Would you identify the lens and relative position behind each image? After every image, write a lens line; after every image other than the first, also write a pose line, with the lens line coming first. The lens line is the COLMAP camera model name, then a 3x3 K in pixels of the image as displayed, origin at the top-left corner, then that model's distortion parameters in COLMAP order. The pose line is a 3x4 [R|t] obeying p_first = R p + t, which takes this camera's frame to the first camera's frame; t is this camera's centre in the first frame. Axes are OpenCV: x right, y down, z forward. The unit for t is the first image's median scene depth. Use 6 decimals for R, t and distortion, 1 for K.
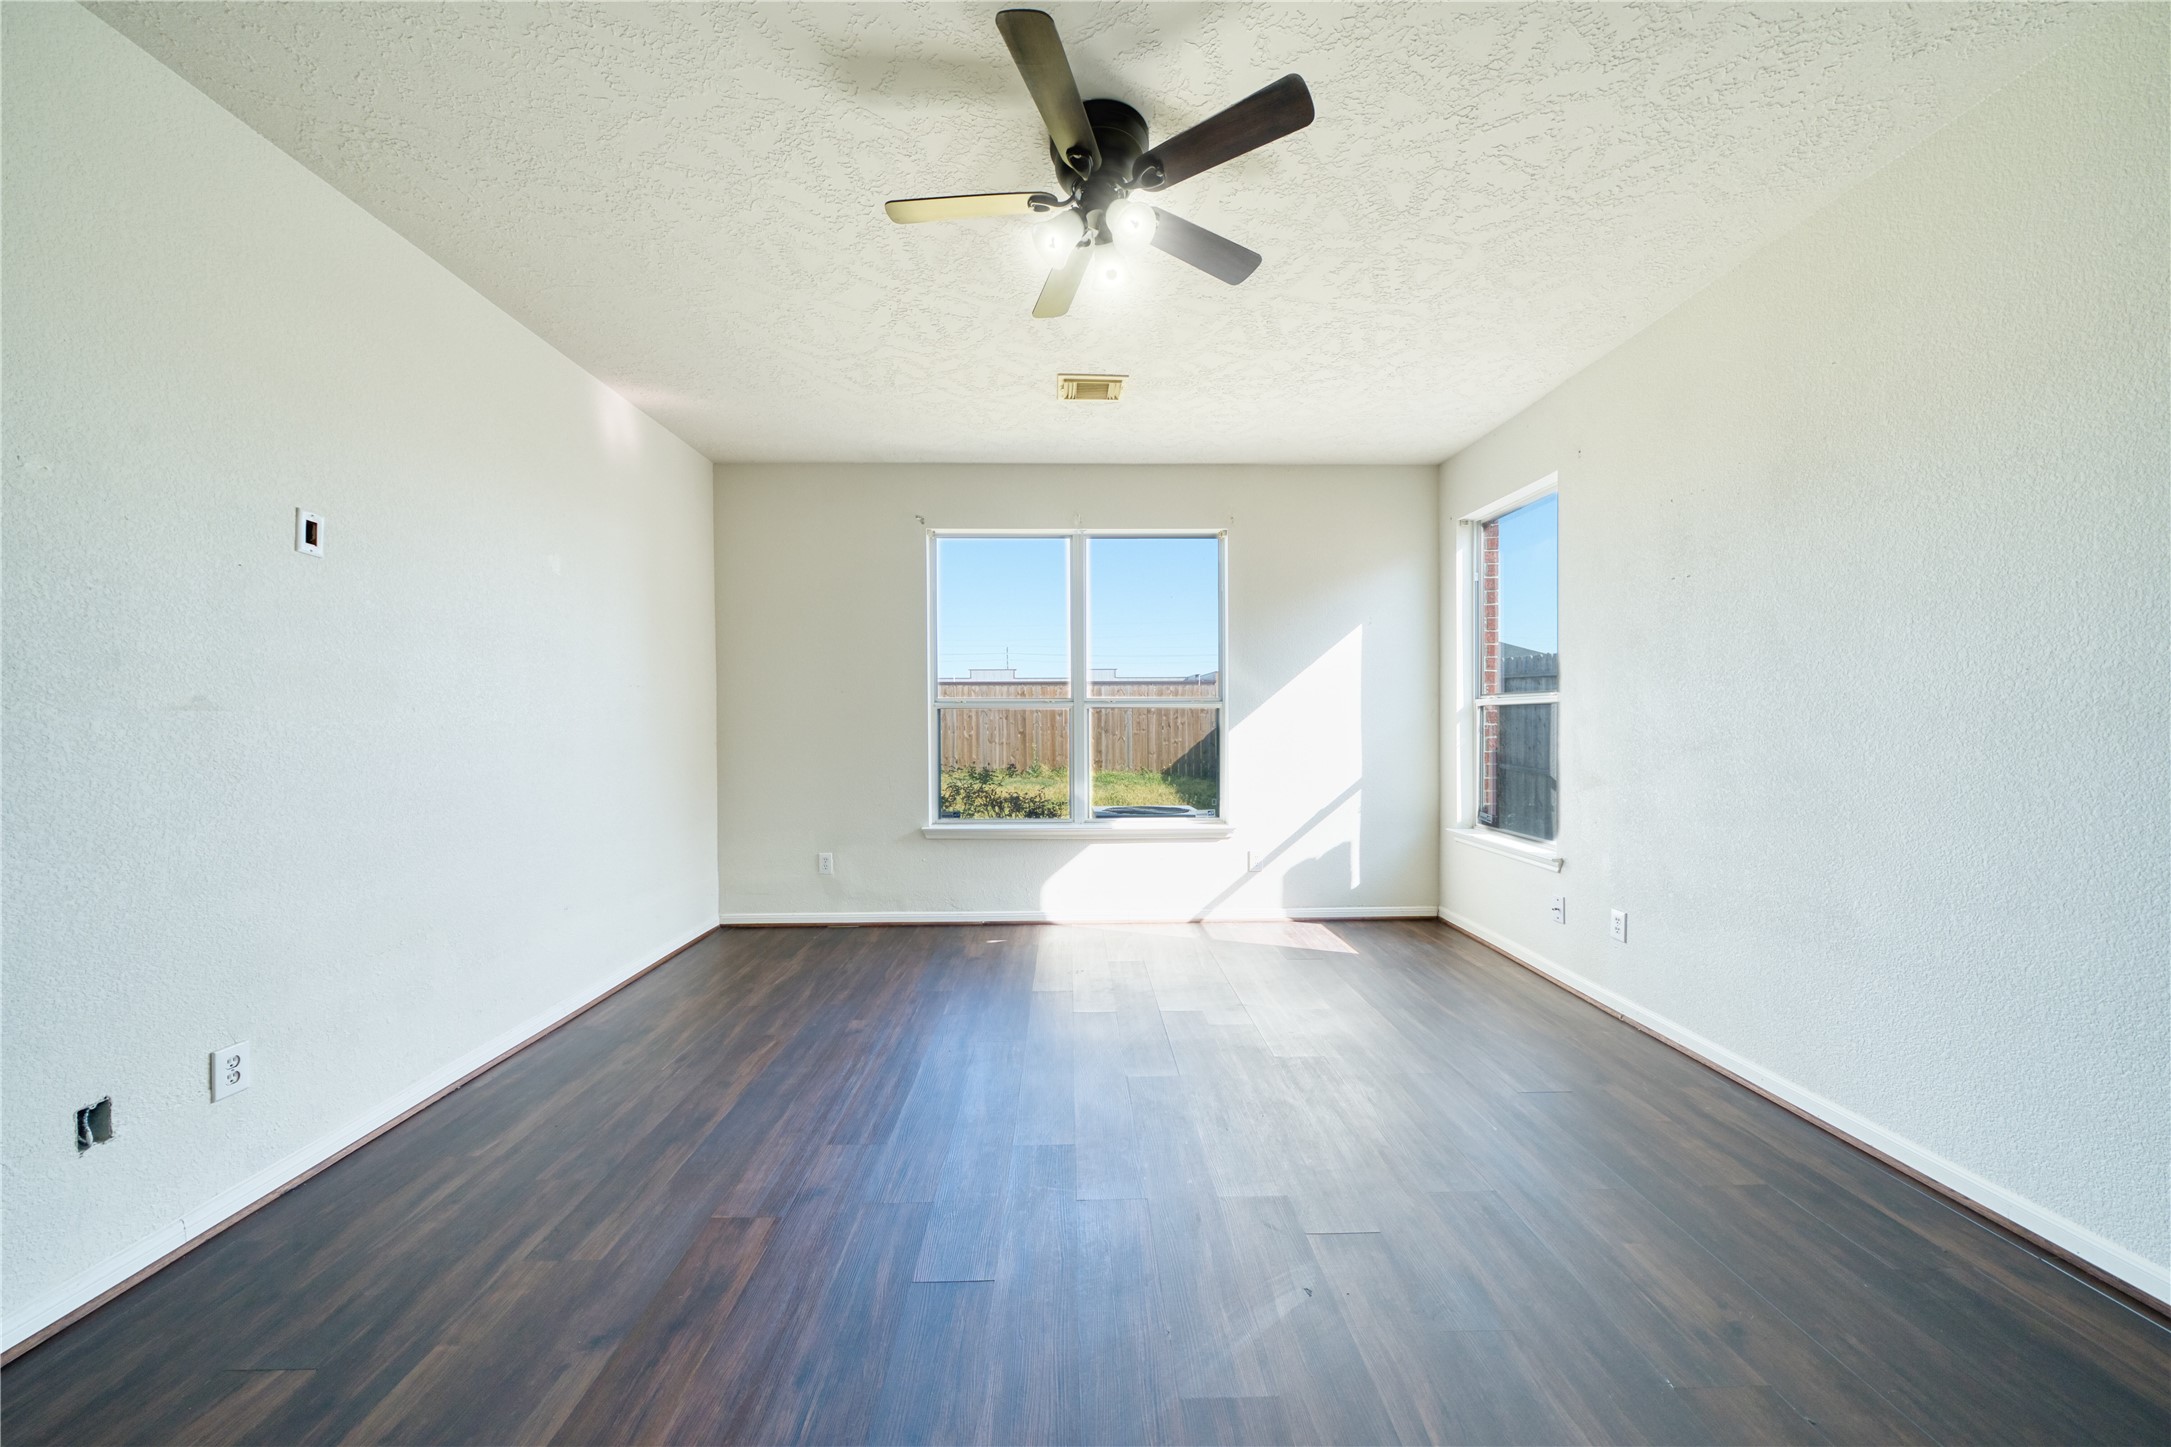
lens RADIAL K [[748.9, 0, 1085.2], [0, 748.9, 725.4], [0, 0, 1]] dist [-0.003998, 0.000219]
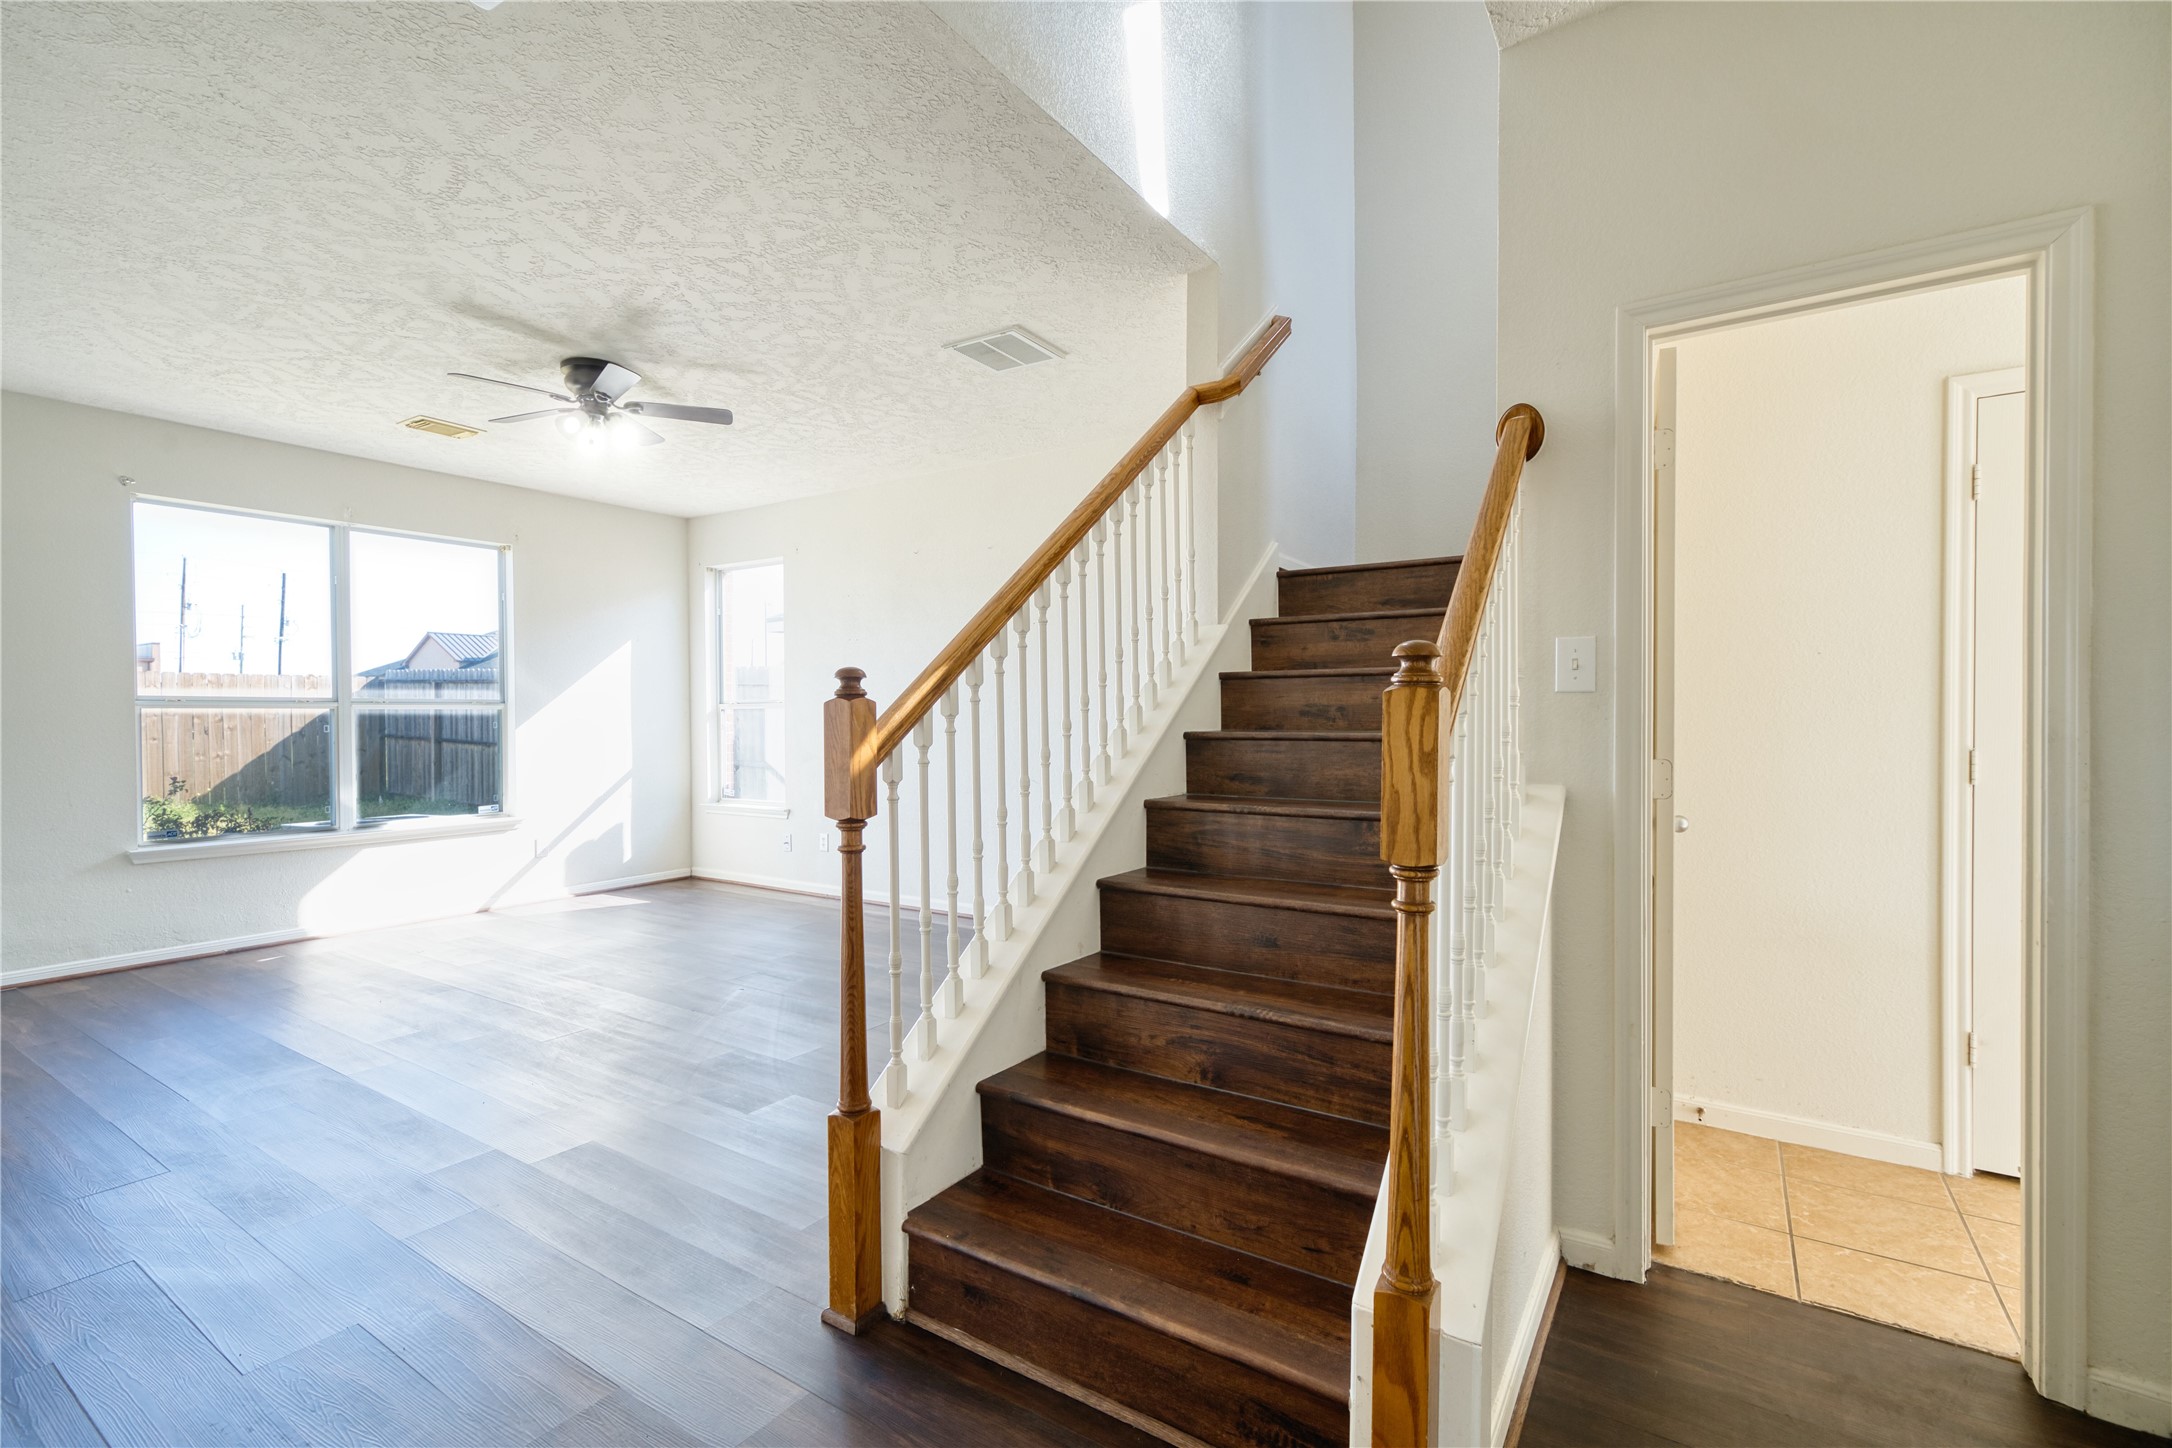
lens RADIAL K [[966.5, 0, 1080.5], [0, 966.5, 723.5], [0, 0, 1]] dist [-0.001794, -0.000268]
pose [[0.573805, -0.006418, 0.818967, -0.500379], [0.011440, 0.999935, -0.000179, 0.006567], [-0.818912, 0.009471, 0.573841, -0.491923]]
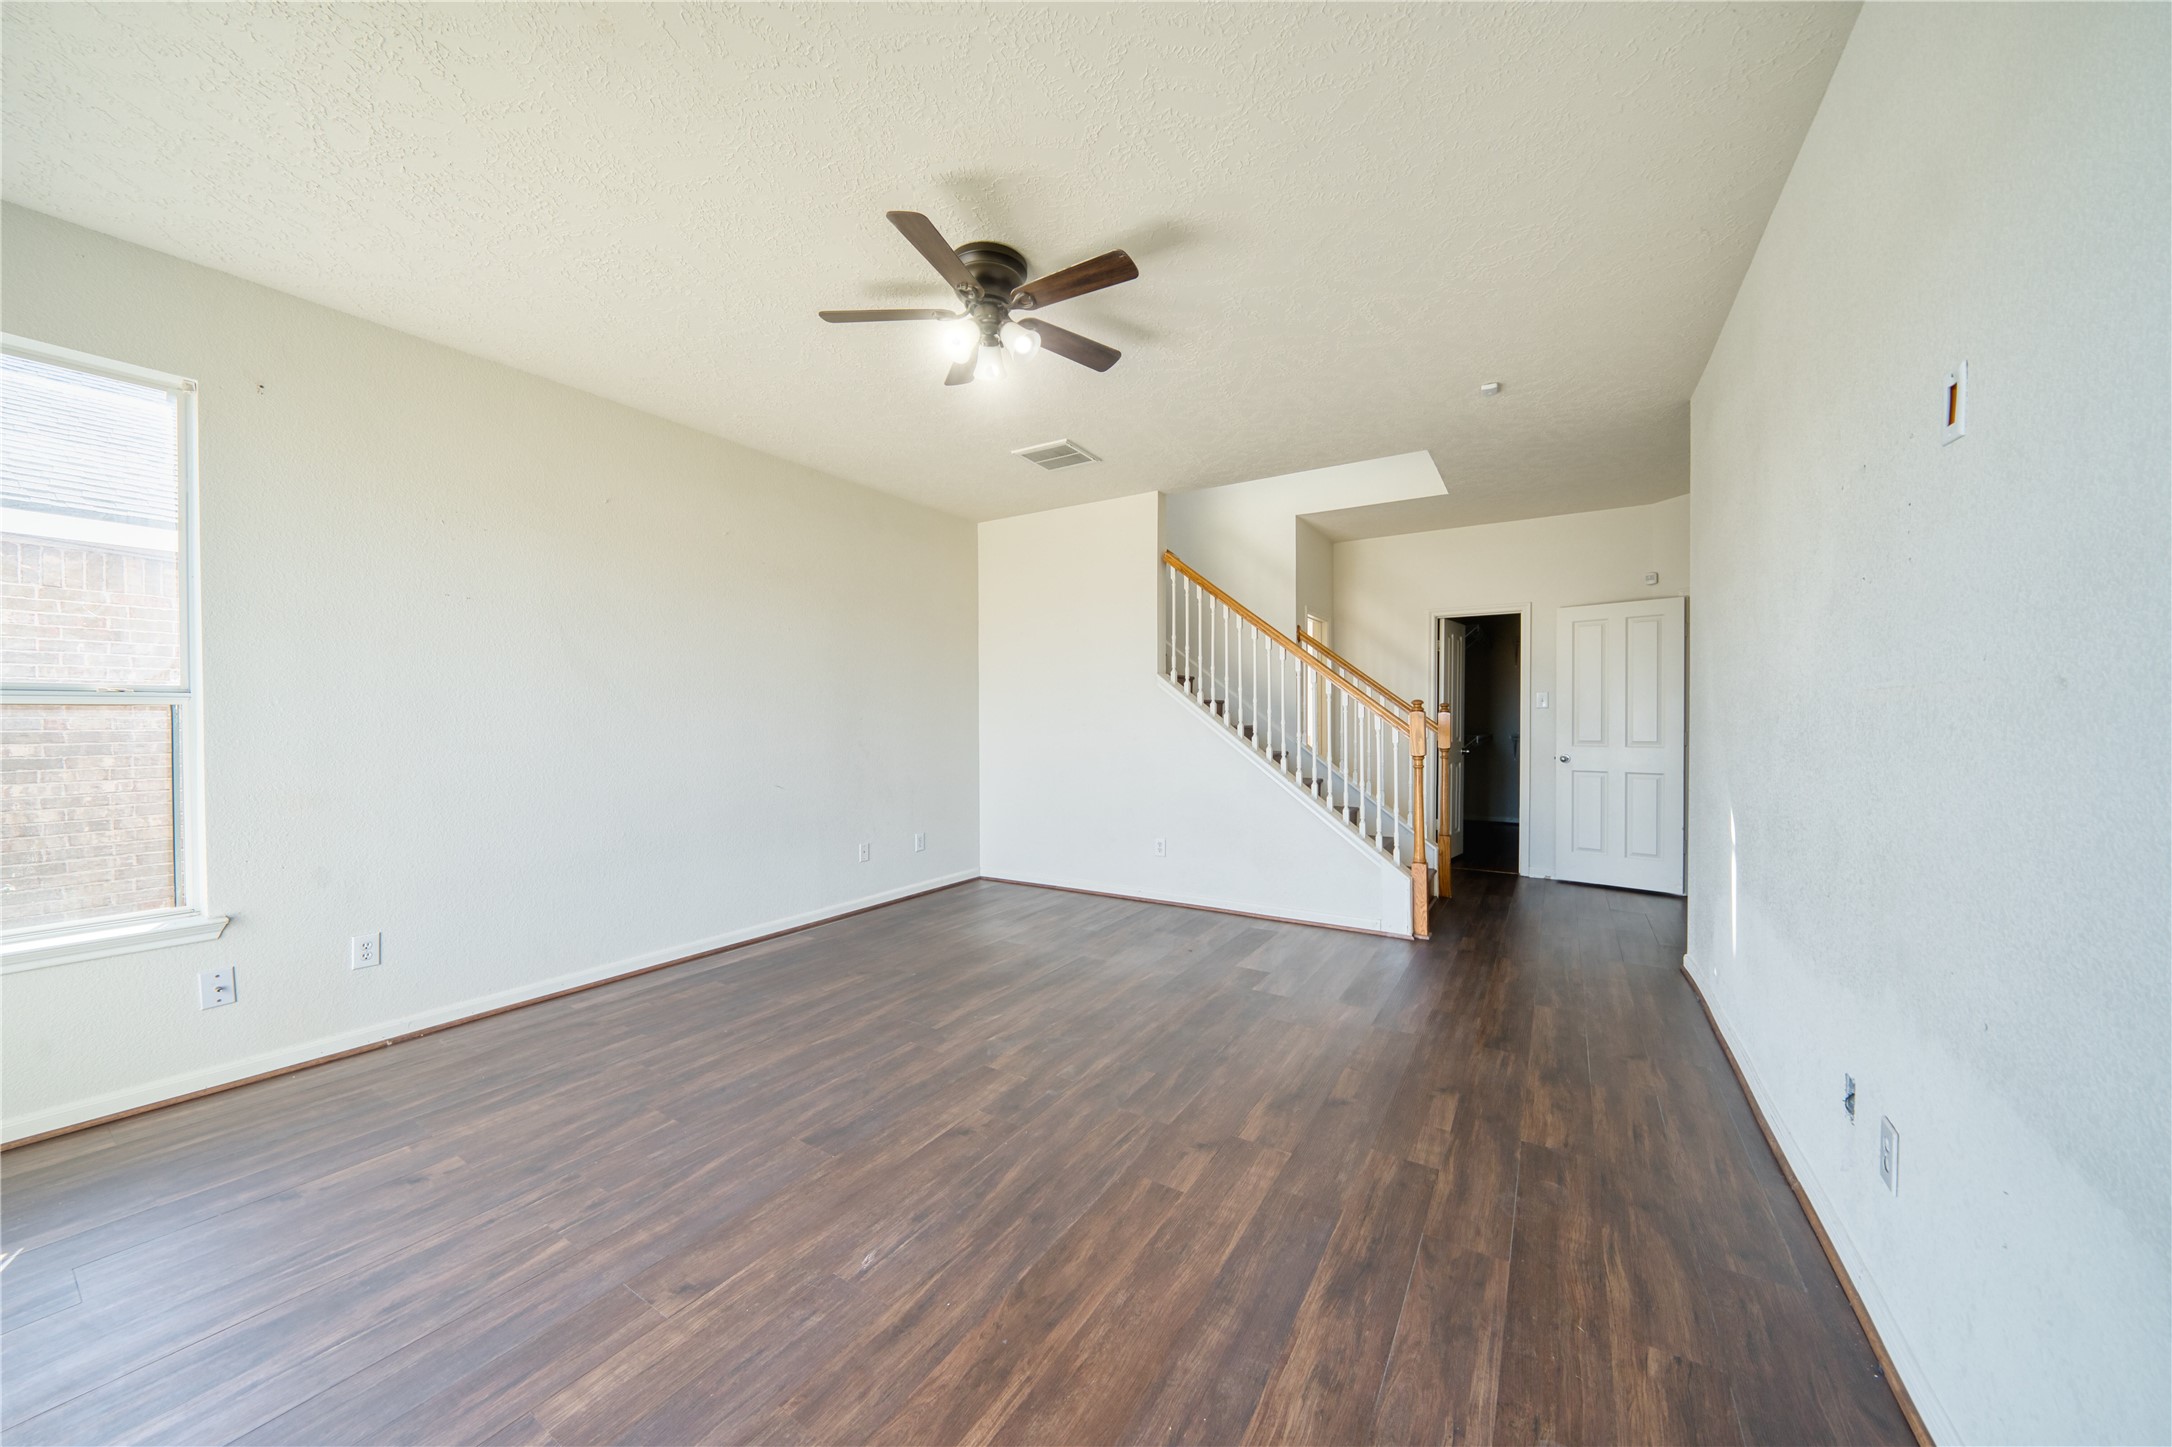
lens RADIAL K [[749.3, 0, 1084.9], [0, 749.3, 722.3], [0, 0, 1]] dist [-0.003998, 0.000219]
pose [[-0.831945, 0.006812, 0.554817, -0.370833], [0.013446, 0.999879, 0.007886, -0.004885], [-0.554696, 0.014021, -0.831935, 0.894897]]
